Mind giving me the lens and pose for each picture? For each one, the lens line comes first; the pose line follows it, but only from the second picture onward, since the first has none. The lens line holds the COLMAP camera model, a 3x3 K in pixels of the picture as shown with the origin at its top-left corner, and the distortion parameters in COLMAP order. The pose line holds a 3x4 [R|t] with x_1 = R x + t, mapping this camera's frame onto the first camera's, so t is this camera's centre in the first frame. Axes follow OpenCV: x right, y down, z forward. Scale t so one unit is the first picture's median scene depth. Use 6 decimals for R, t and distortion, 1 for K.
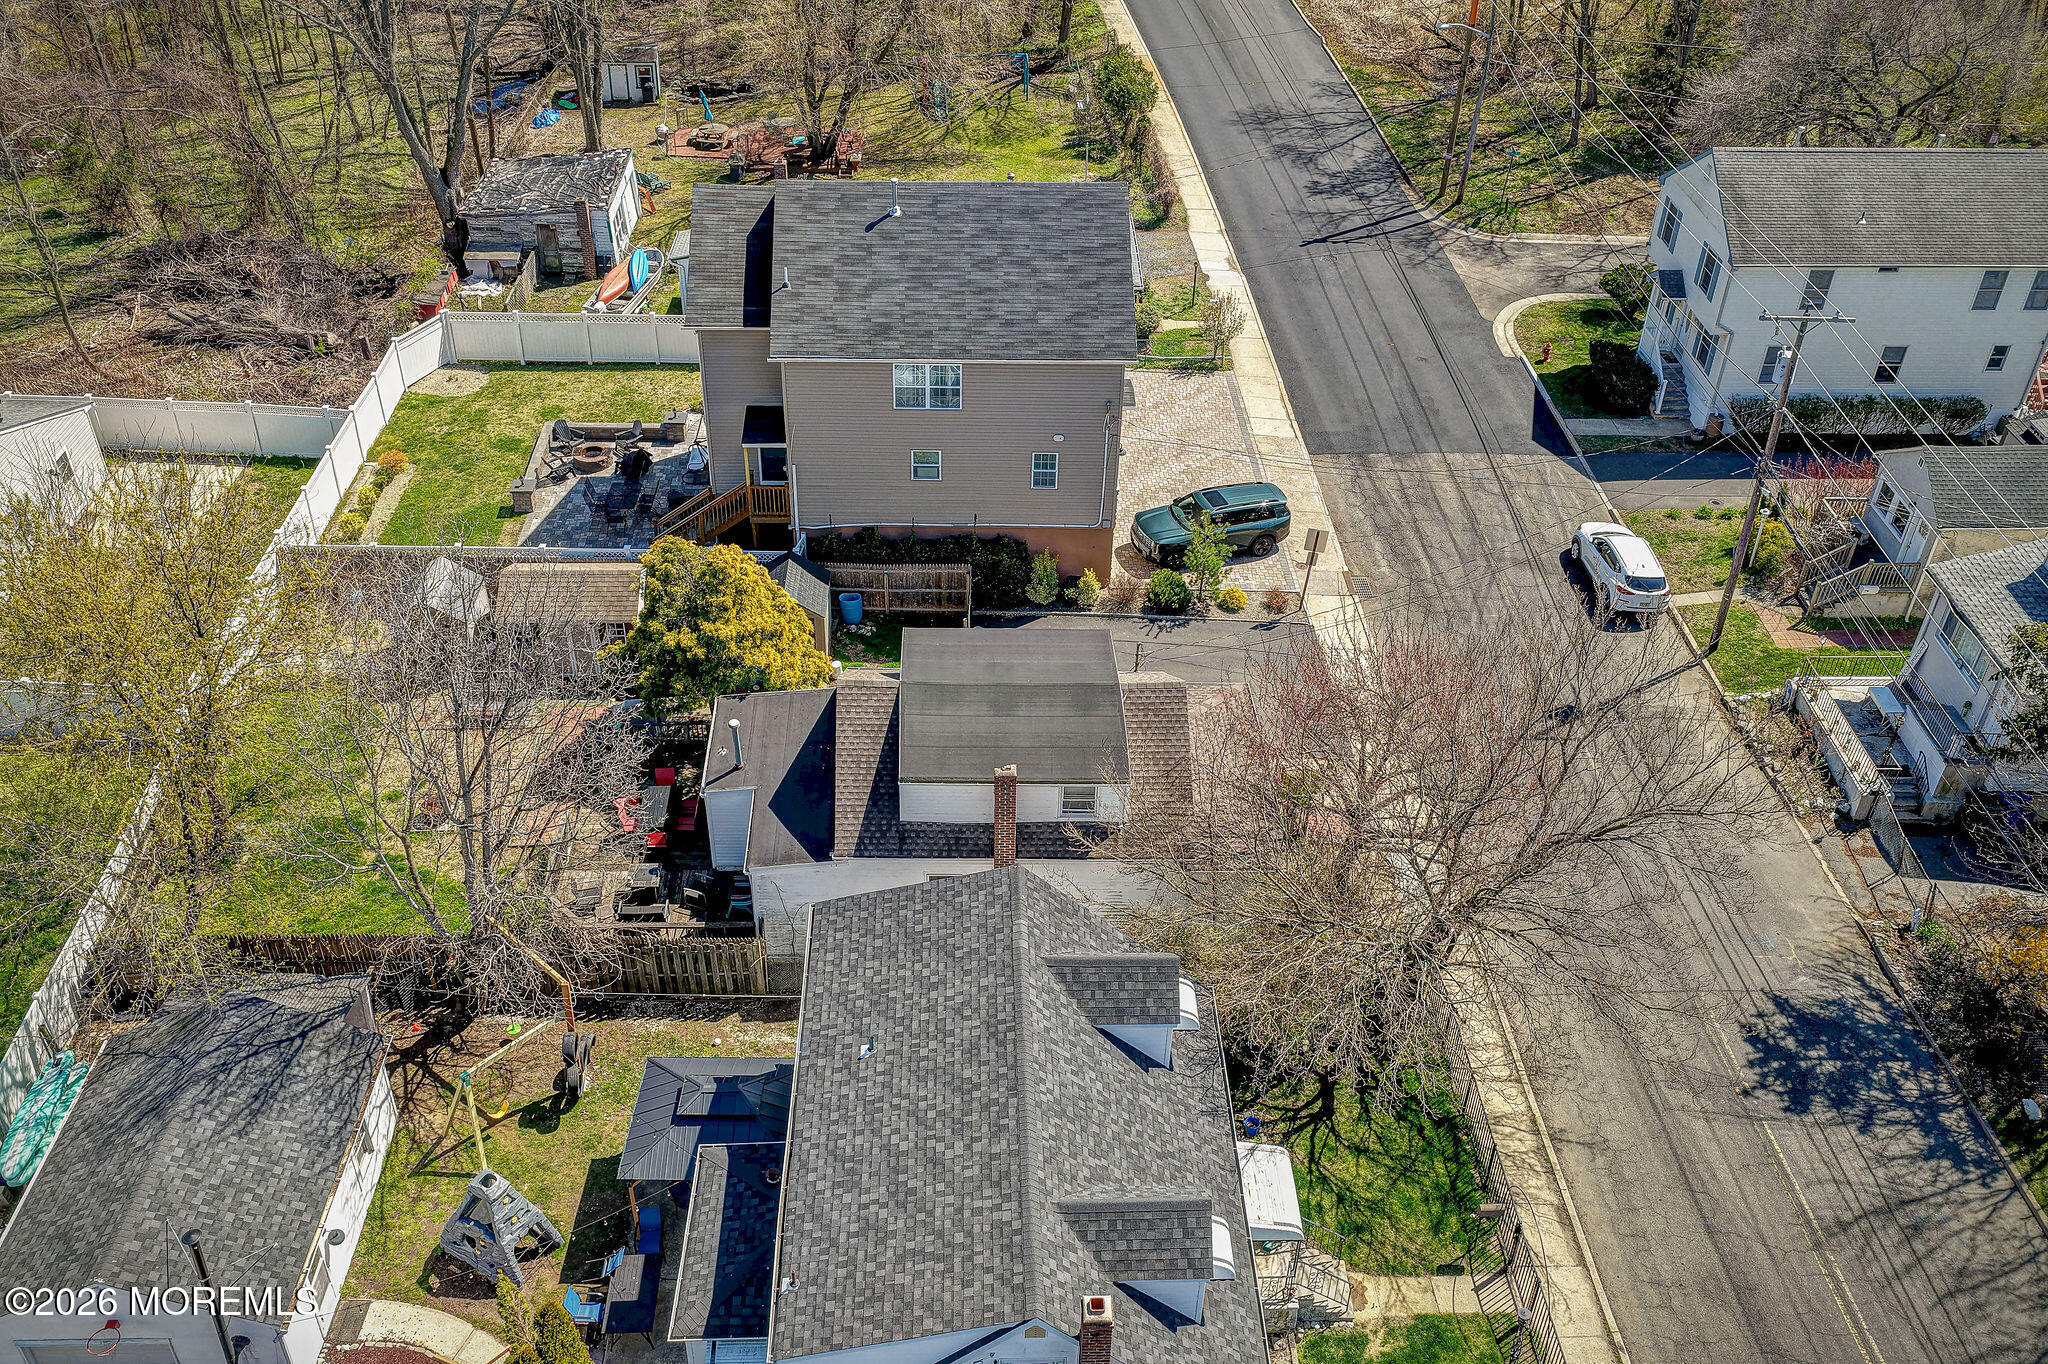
lens RADIAL K [[1733.5, 0, 1046.4], [0, 1733.5, 669.7], [0, 0, 1]] dist [-0.004167, 0.072383]
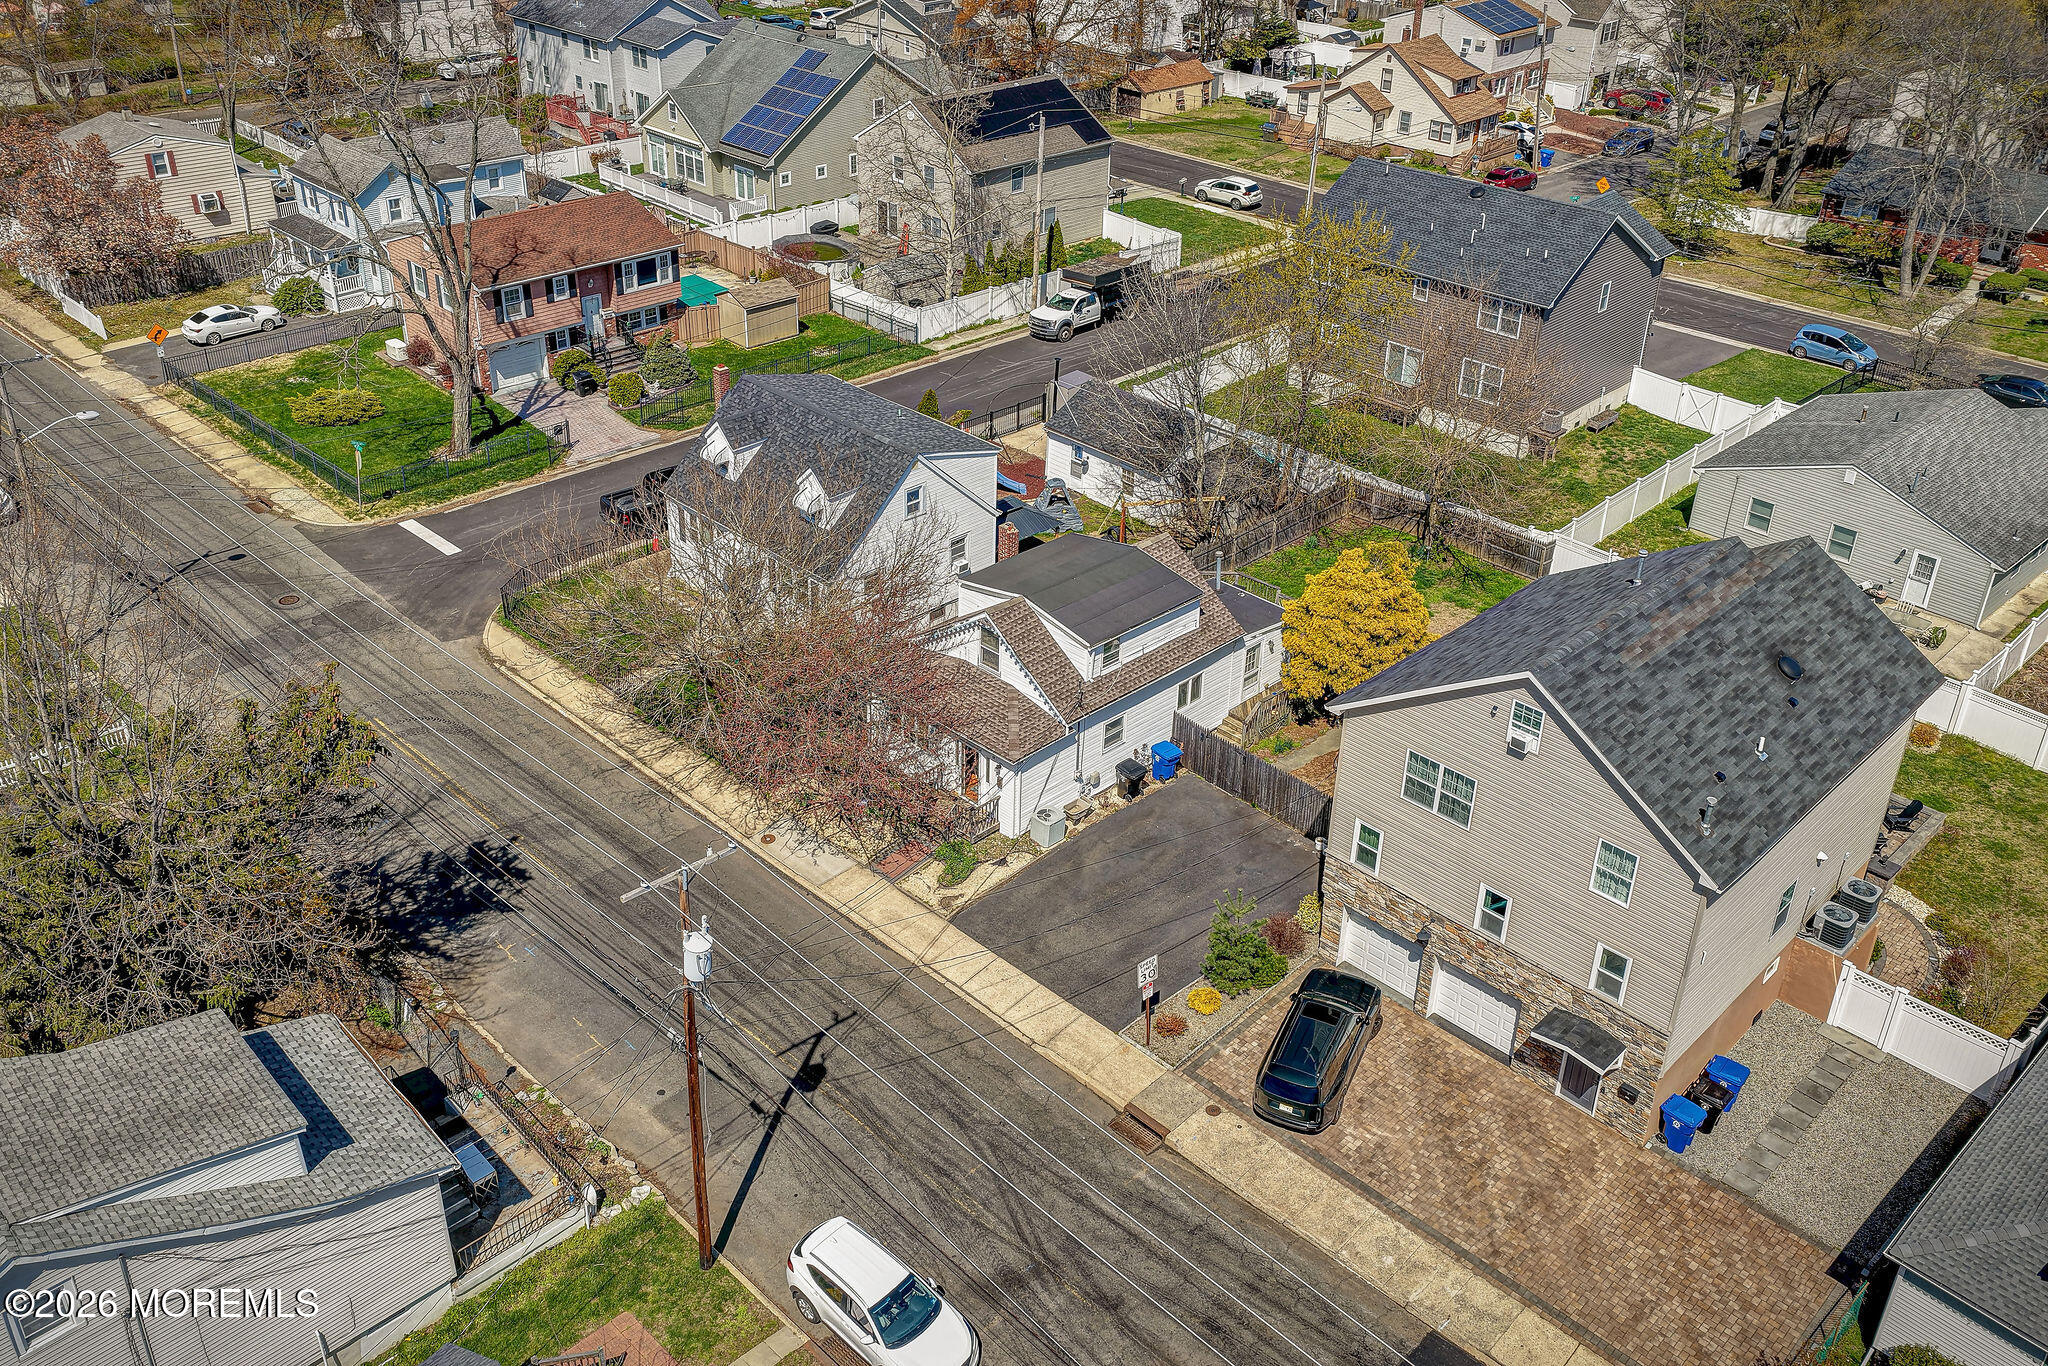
lens RADIAL K [[1711.0, 0, 1023.4], [0, 1711.0, 659.2], [0, 0, 1]] dist [-0.015547, 0.065233]
pose [[-0.735158, 0.304322, -0.605748, 0.616628], [-0.441037, 0.463883, 0.768309, -0.708258], [0.514810, 0.831986, -0.206810, 0.965604]]
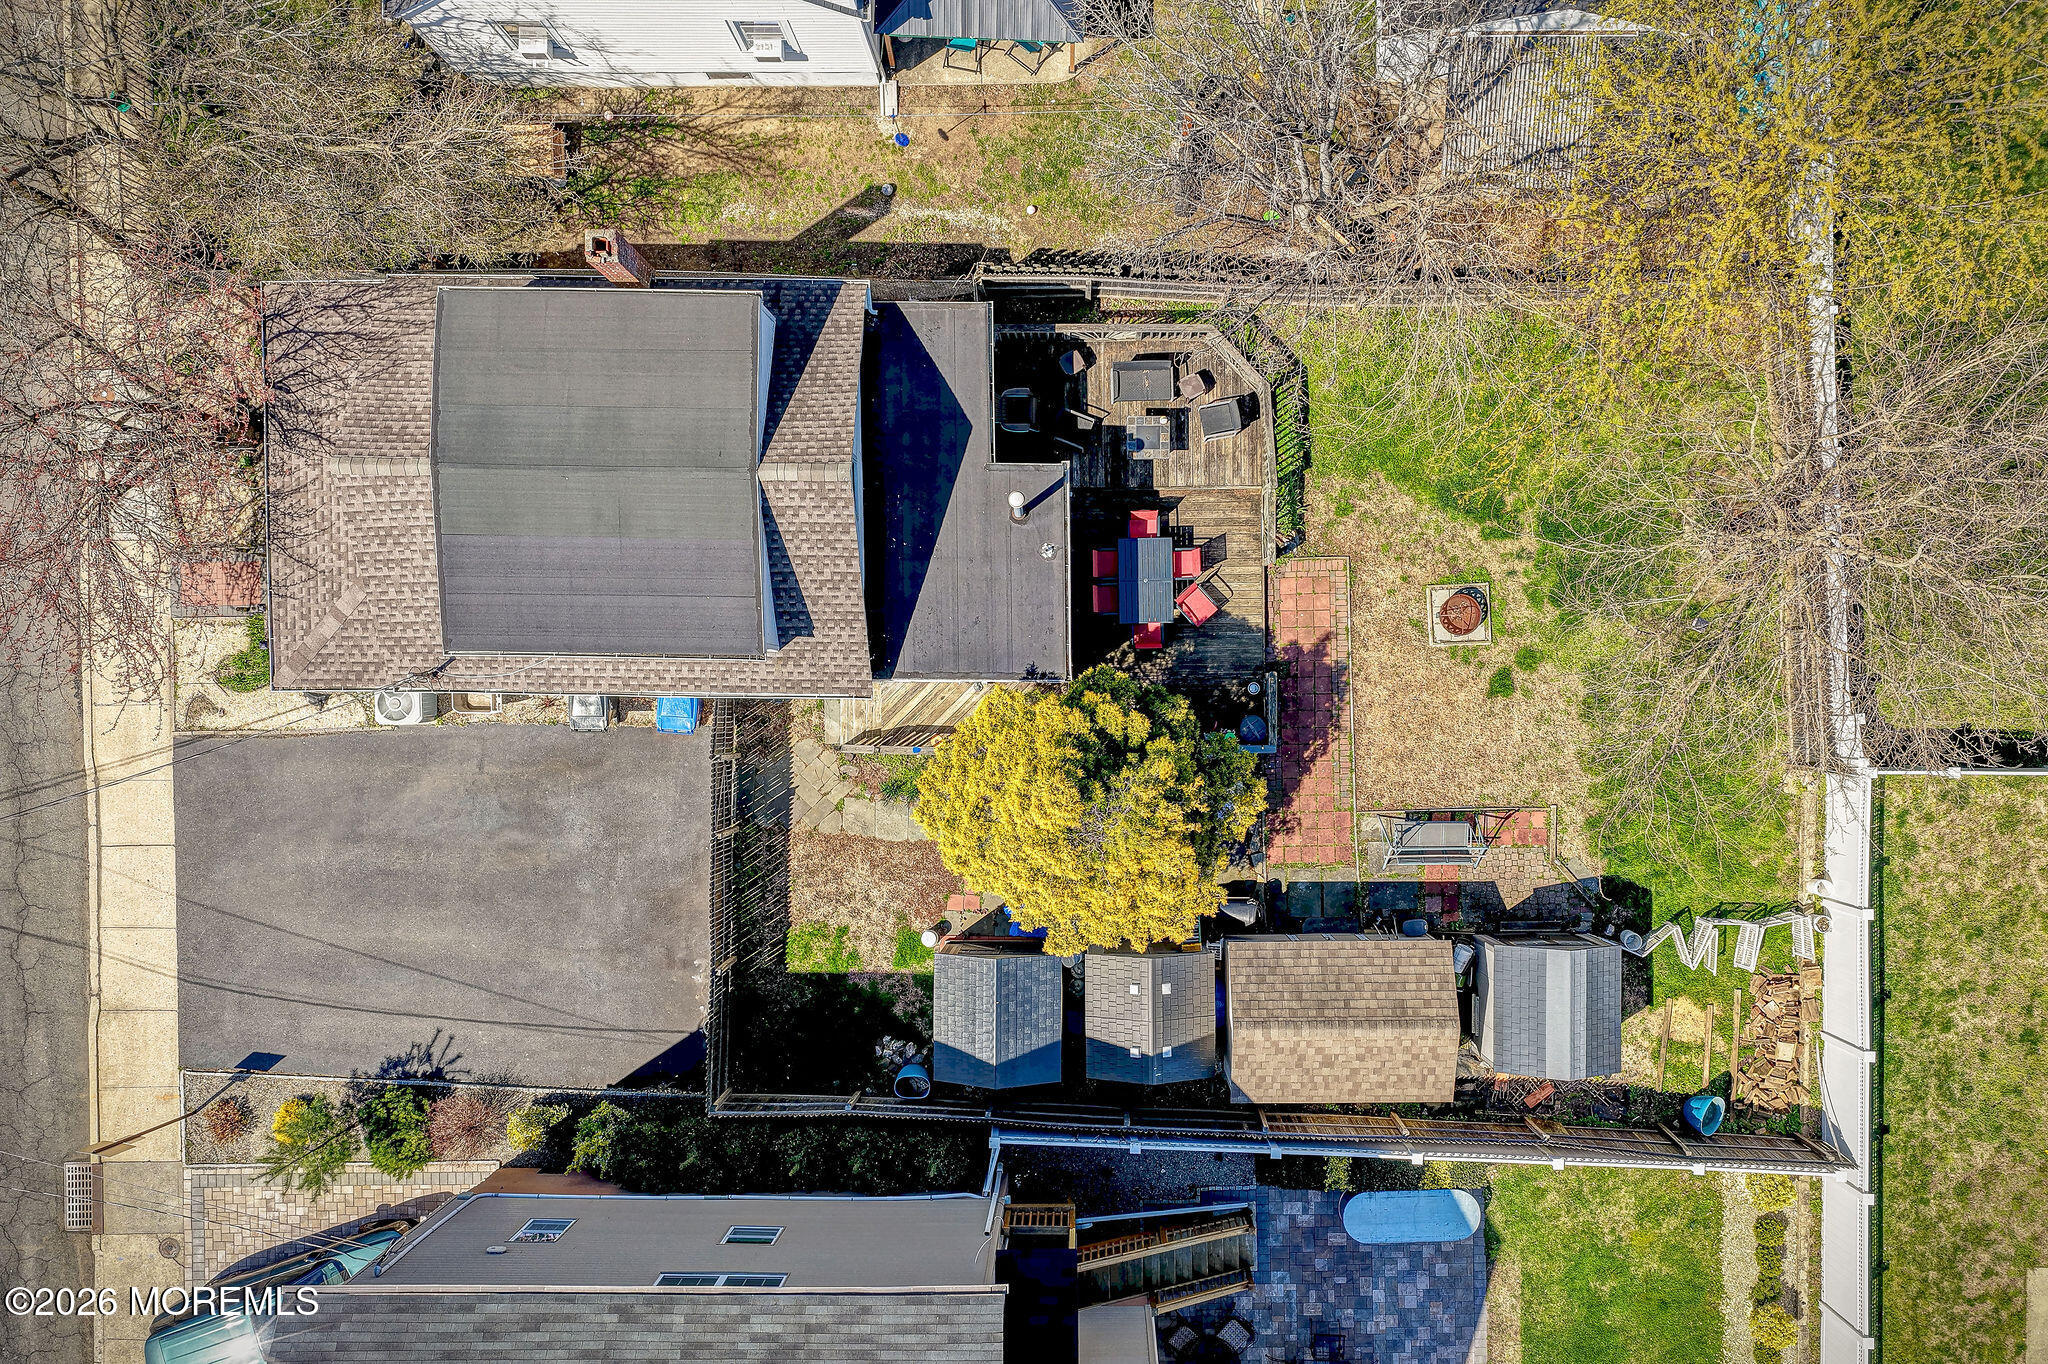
lens RADIAL K [[1648.5, 0, 1045.8], [0, 1648.5, 740.0], [0, 0, 1]] dist [-0.004346, 0.056461]
pose [[-0.999259, -0.035133, -0.015746, -0.139005], [0.009186, -0.614727, 0.788687, -0.406344], [-0.037389, 0.787957, 0.614594, 0.511833]]
